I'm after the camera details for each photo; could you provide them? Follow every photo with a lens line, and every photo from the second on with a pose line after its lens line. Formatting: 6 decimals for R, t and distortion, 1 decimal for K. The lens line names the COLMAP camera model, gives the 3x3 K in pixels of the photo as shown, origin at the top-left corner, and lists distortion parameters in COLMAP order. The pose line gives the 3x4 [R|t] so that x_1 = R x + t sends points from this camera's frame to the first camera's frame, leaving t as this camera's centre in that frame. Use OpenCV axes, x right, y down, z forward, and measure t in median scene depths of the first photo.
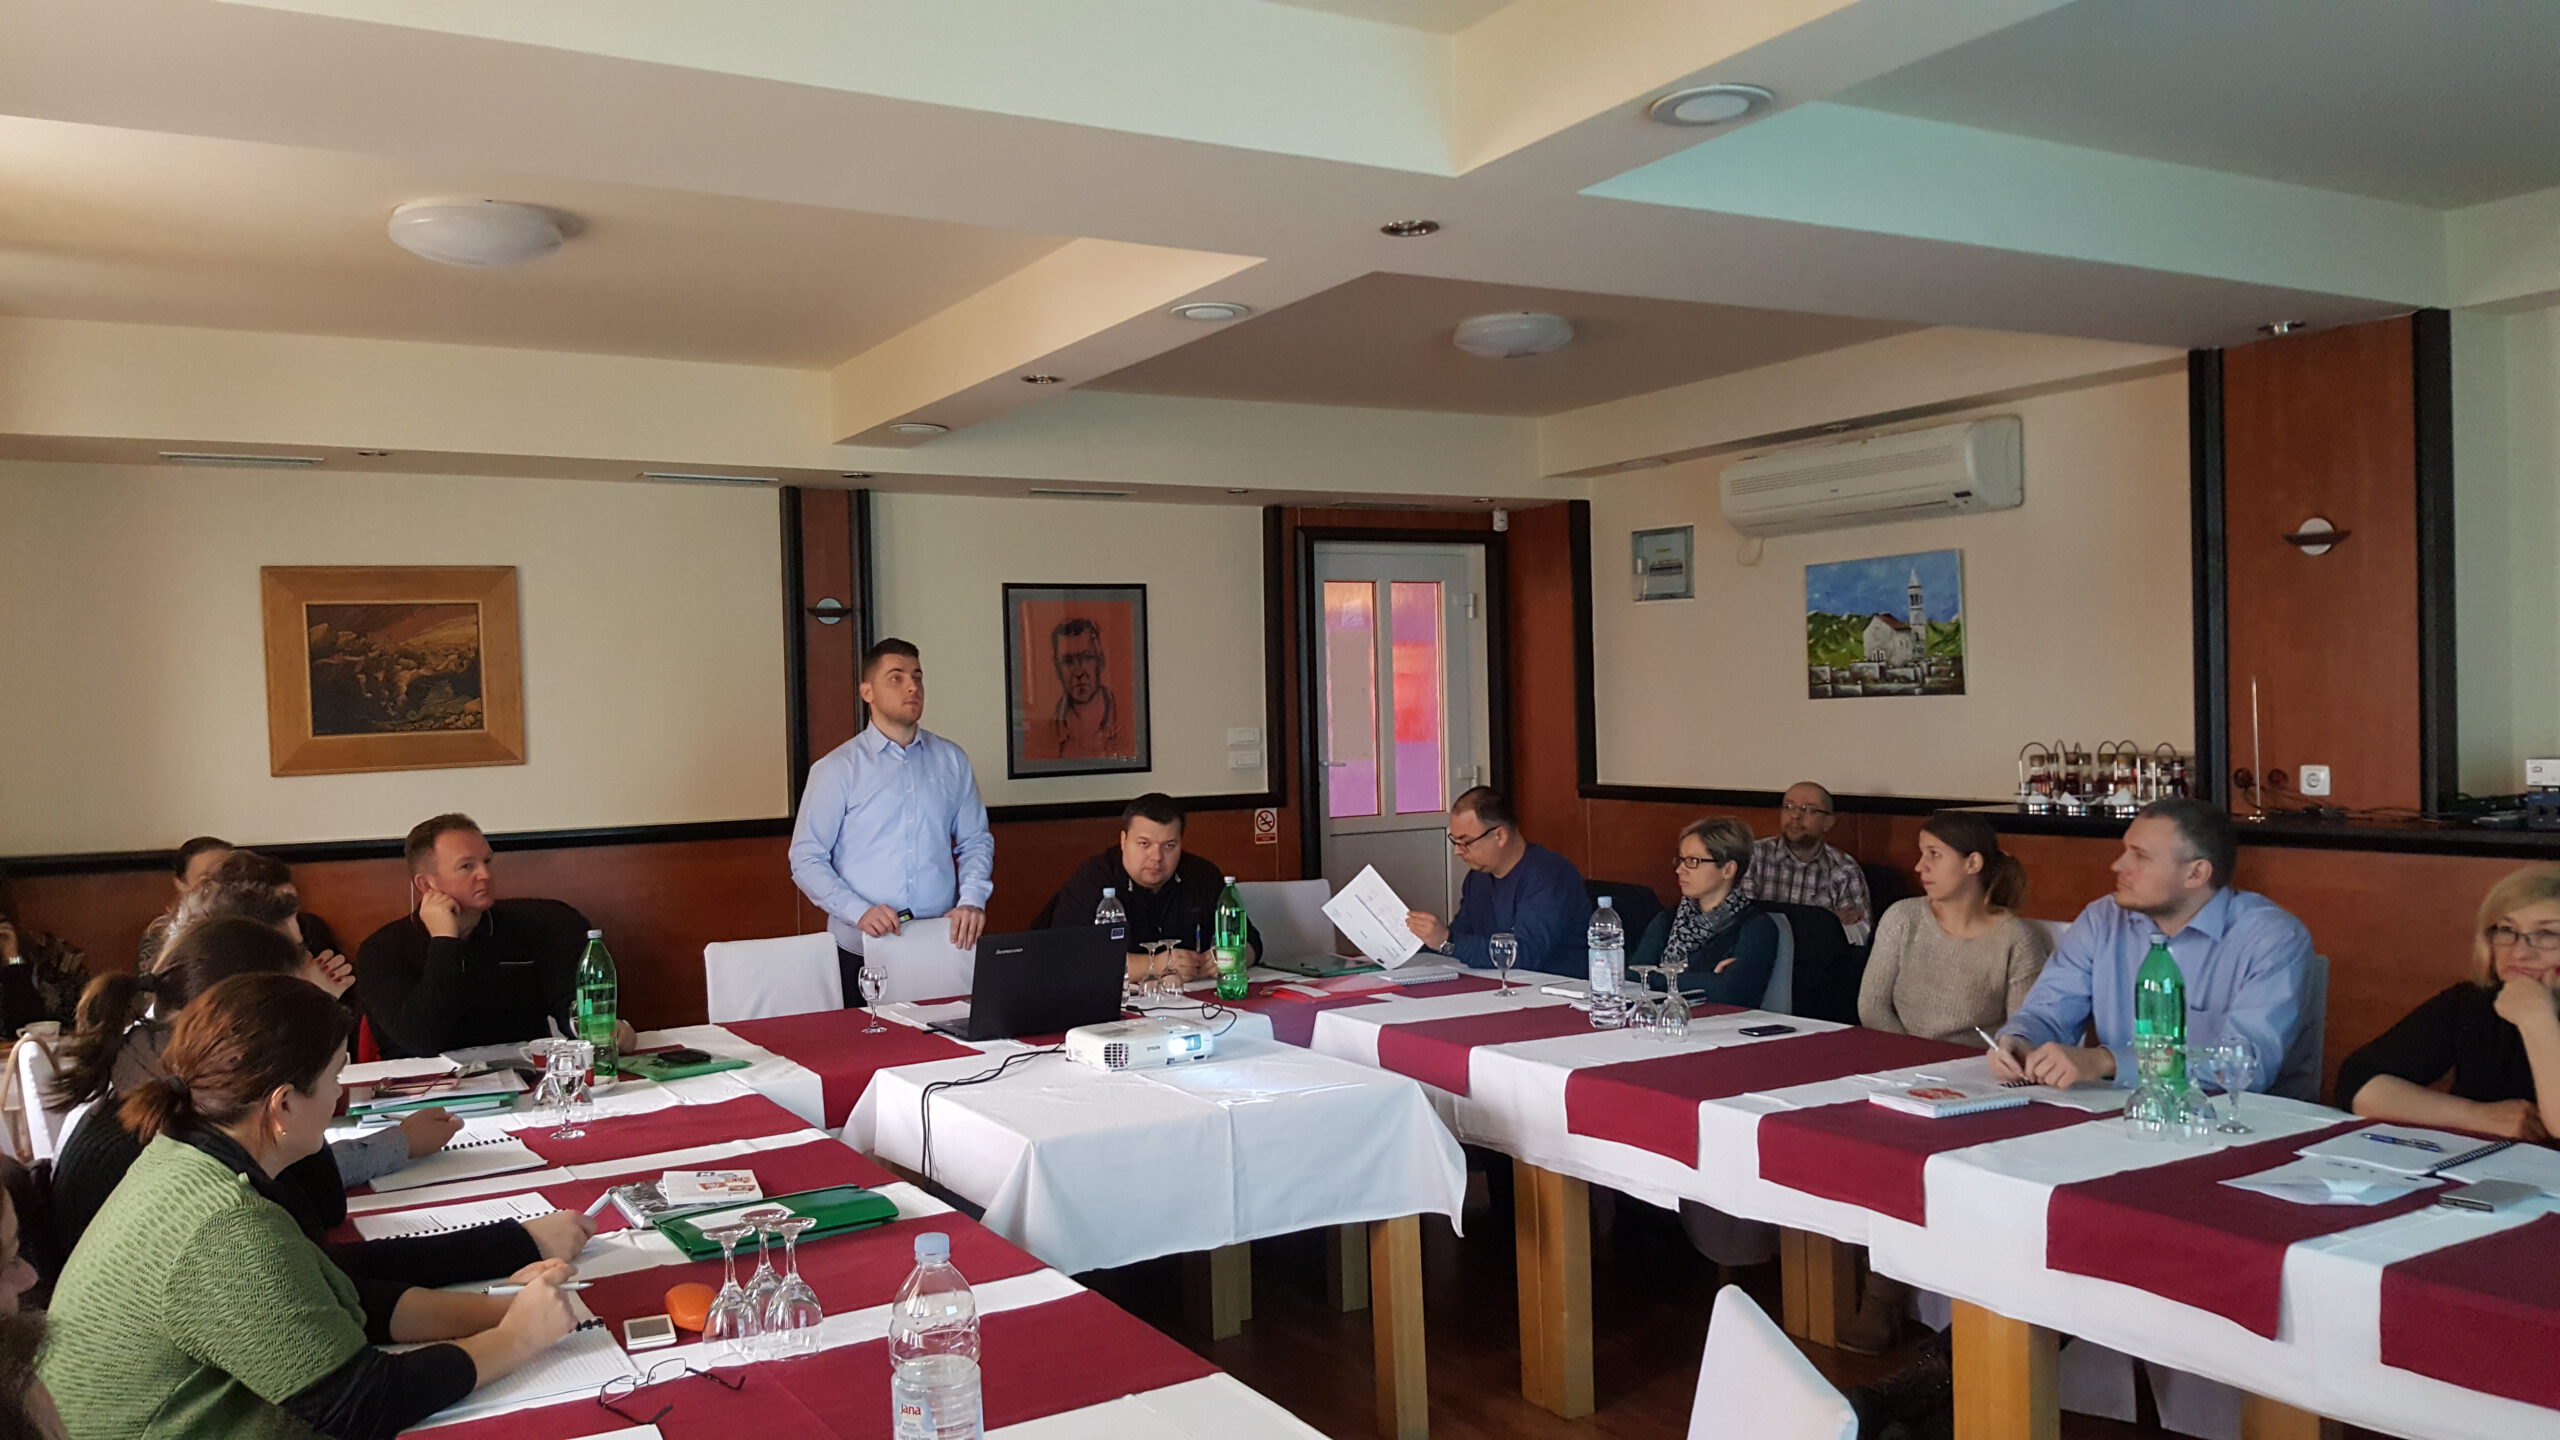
lens RADIAL K [[1830.5, 0, 1219.3], [0, 1830.5, 764.2], [0, 0, 1]] dist [-0.009685, -0.032960]
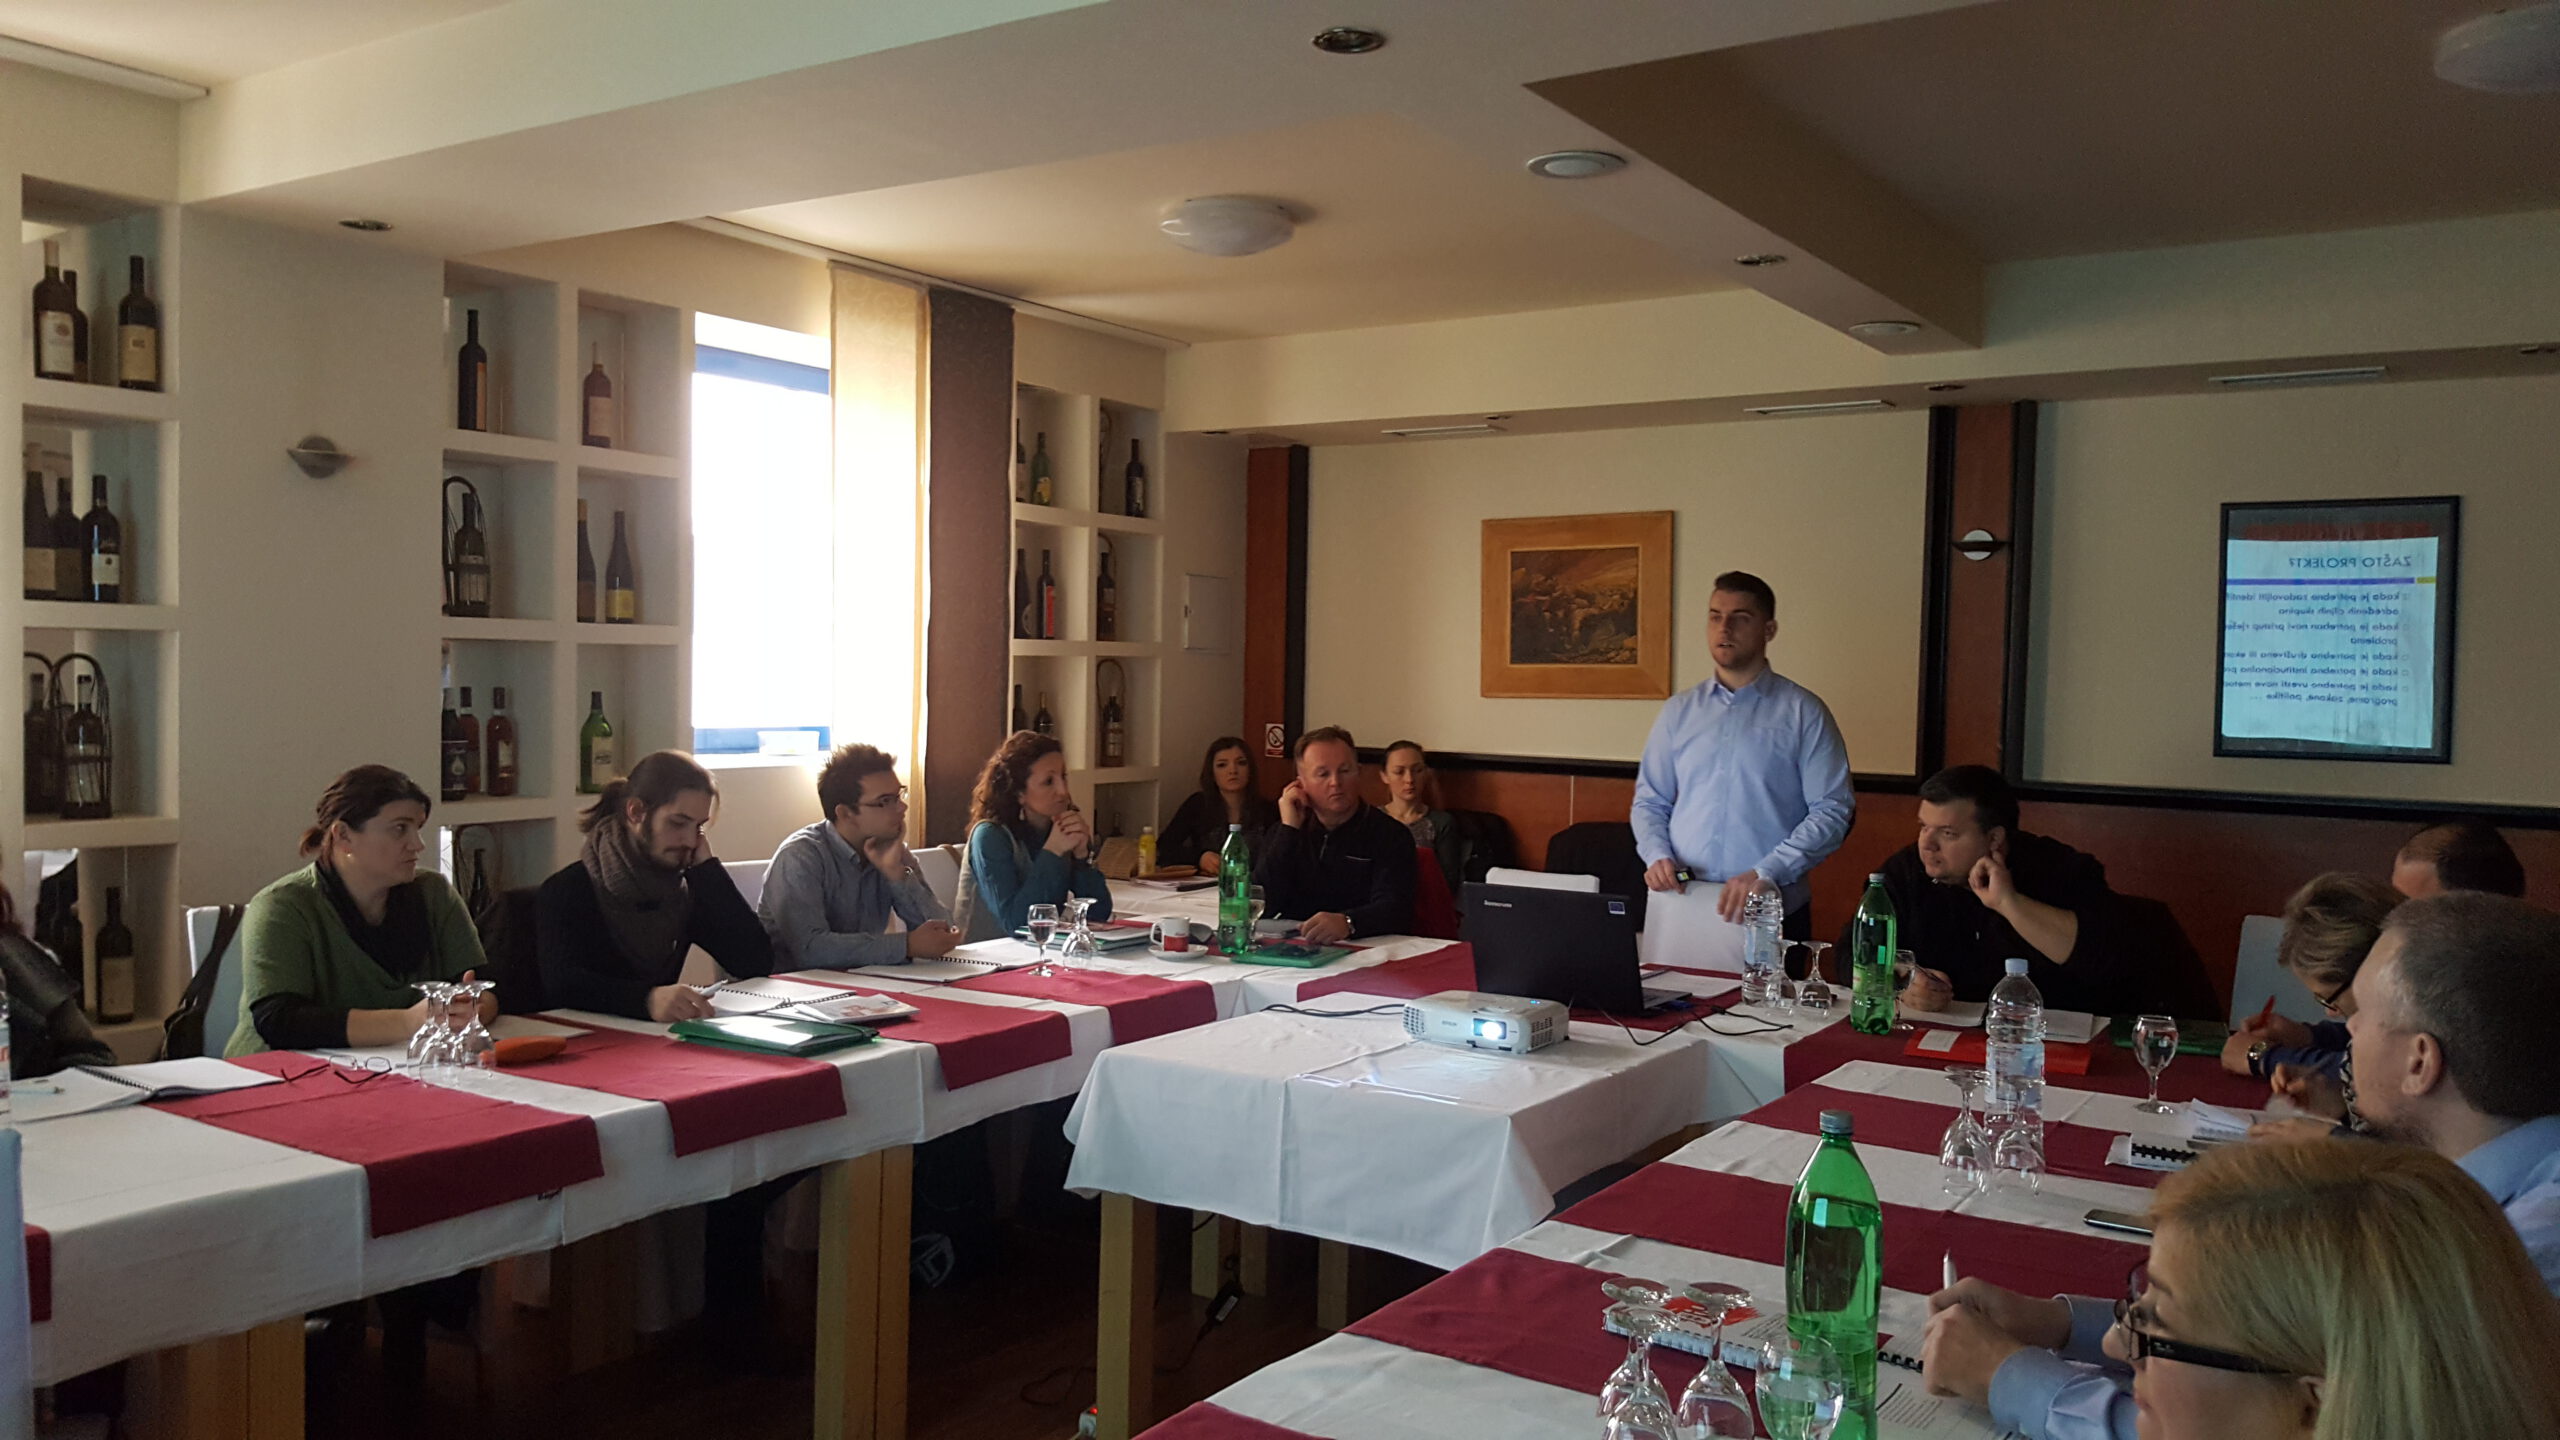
lens RADIAL K [[1830.5, 0, 1271.1], [0, 1830.5, 738.8], [0, 0, 1]] dist [-0.009685, -0.032960]
pose [[0.394437, 0.065723, -0.916570, 0.513999], [-0.060356, 0.997138, 0.045526, -0.011717], [0.916939, 0.037364, 0.397275, 0.387035]]
